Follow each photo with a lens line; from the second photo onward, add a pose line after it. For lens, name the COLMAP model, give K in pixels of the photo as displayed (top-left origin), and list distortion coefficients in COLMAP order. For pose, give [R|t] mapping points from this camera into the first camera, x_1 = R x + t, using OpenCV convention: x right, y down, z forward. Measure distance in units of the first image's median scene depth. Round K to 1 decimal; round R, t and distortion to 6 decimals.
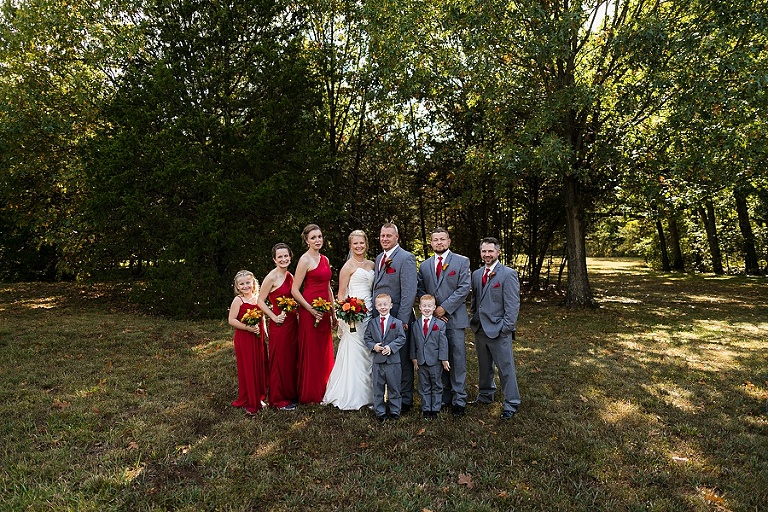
lens RADIAL K [[594.9, 0, 382.6], [0, 594.9, 230.7], [0, 0, 1]] dist [-0.003659, -0.000704]
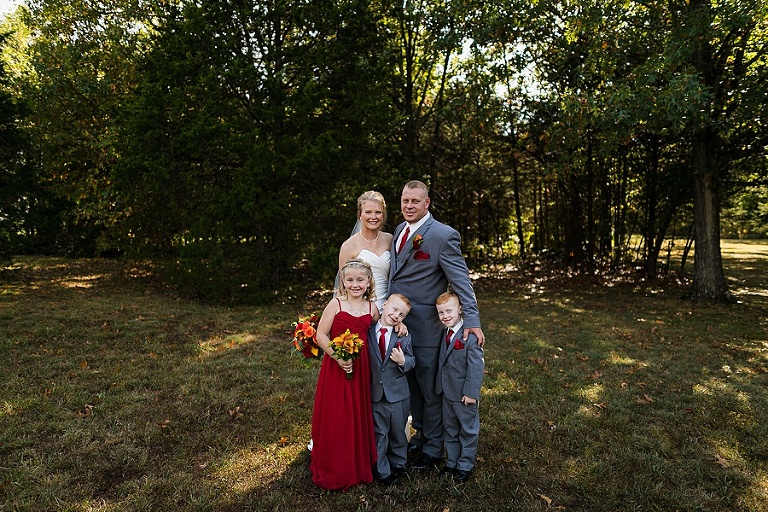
lens RADIAL K [[608.3, 0, 384.0], [0, 608.3, 244.5], [0, 0, 1]] dist [-0.002297, -0.006320]
pose [[0.986044, 0.012764, -0.165994, 0.039638], [-0.003145, 0.998307, 0.058083, 0.007960], [0.166454, -0.056750, 0.984415, 0.142170]]
